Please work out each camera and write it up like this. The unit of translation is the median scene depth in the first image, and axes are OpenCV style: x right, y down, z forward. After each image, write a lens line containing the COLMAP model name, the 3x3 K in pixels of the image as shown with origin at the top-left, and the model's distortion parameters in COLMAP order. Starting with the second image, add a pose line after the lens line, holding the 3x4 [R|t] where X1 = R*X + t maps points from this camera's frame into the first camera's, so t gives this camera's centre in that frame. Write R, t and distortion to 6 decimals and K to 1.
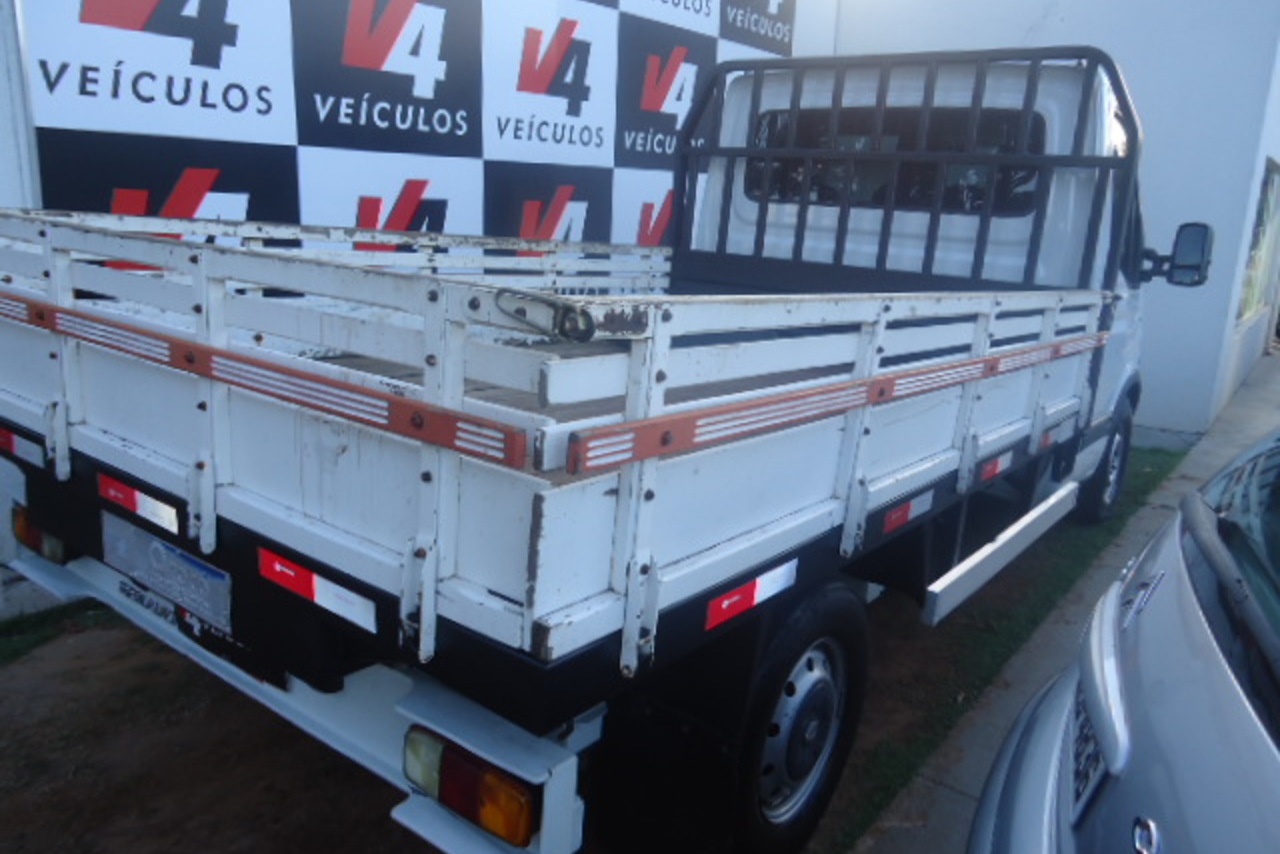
lens RADIAL K [[937.6, 0, 648.1], [0, 937.6, 428.8], [0, 0, 1]] dist [-0.007357, 0.003763]
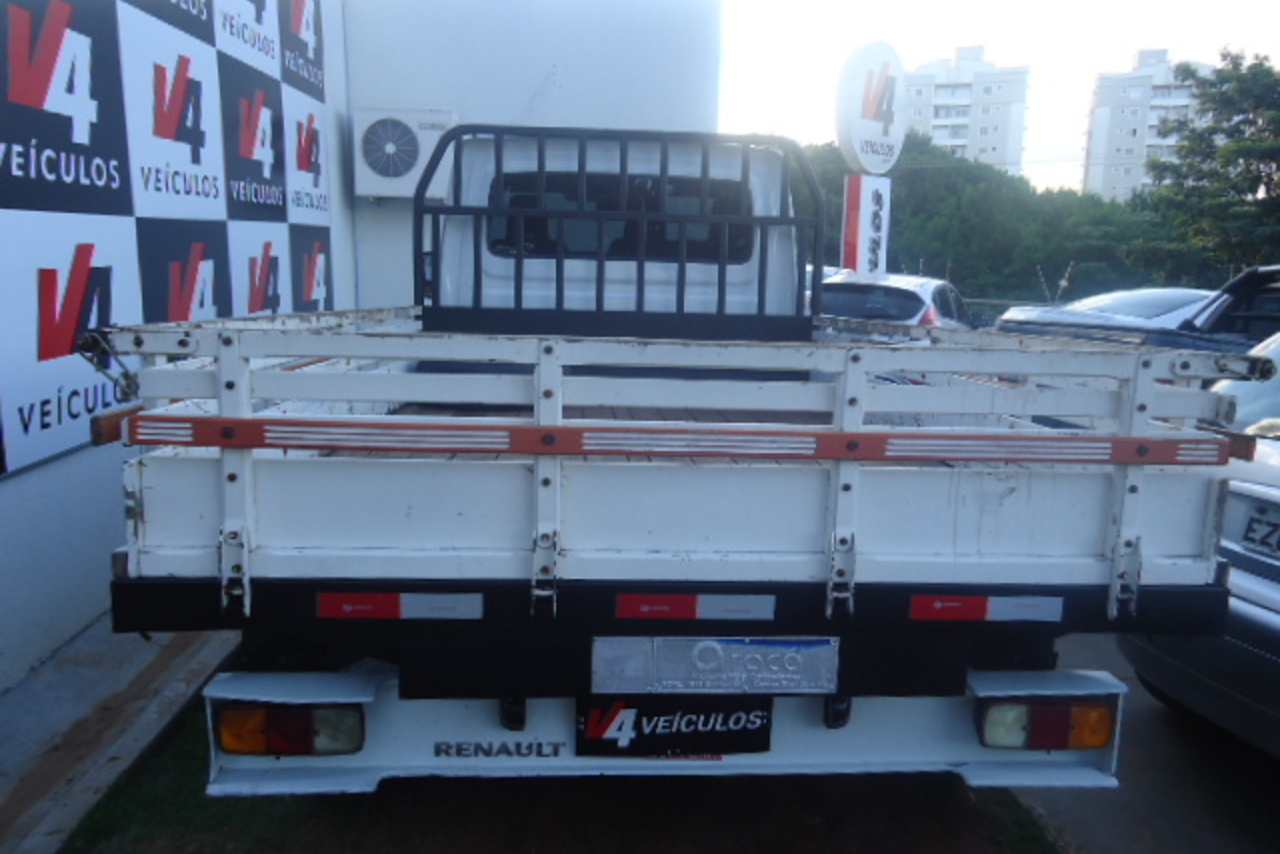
lens RADIAL K [[937.6, 0, 648.1], [0, 937.6, 428.8], [0, 0, 1]] dist [-0.007357, 0.003763]
pose [[0.760776, -0.153806, 0.630526, -0.377557], [0.172095, 0.984543, 0.032518, -0.047791], [-0.625782, 0.083772, 0.775486, 0.077331]]
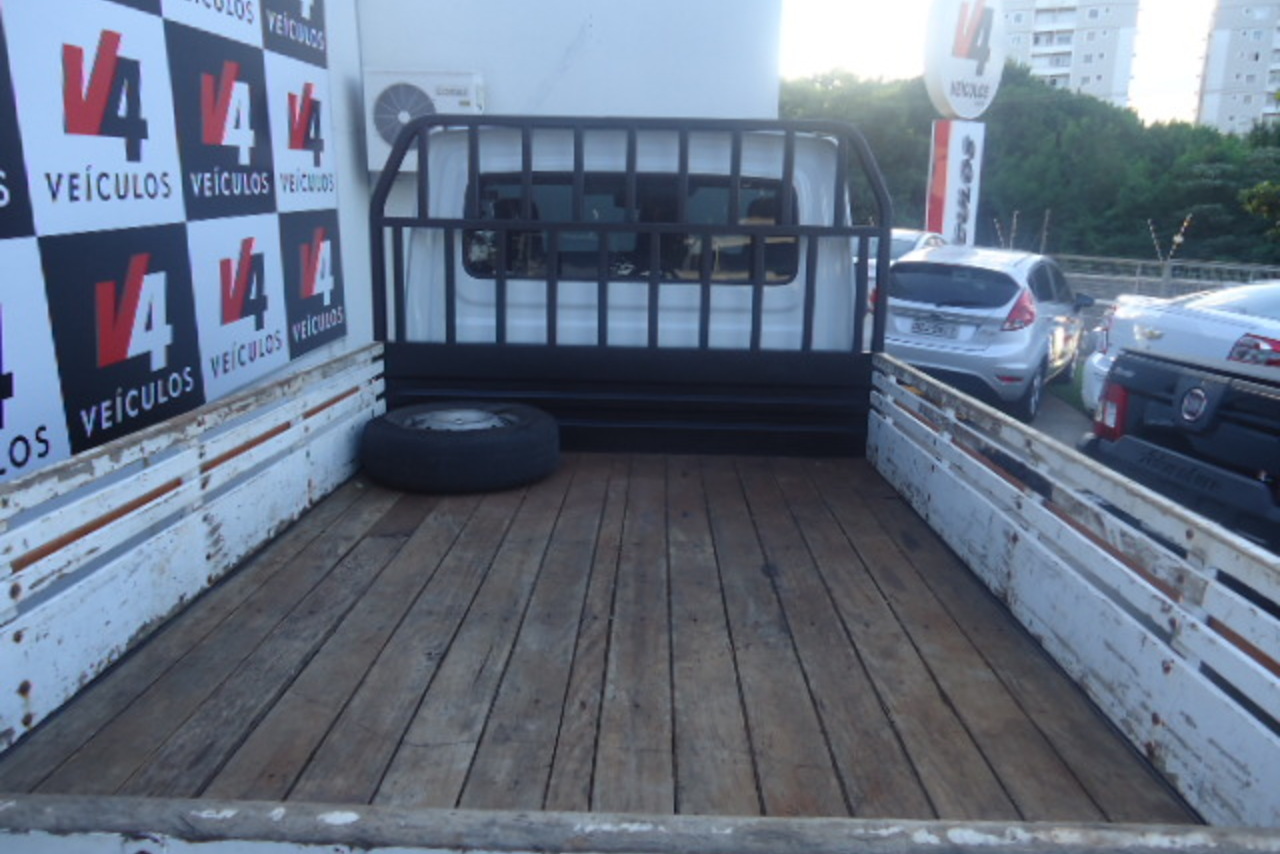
lens RADIAL K [[937.6, 0, 648.1], [0, 937.6, 428.8], [0, 0, 1]] dist [-0.007357, 0.003763]
pose [[0.812181, -0.184985, 0.553302, -0.214263], [0.169931, 0.982287, 0.078969, -0.123953], [-0.558109, 0.029886, 0.829229, 0.177364]]
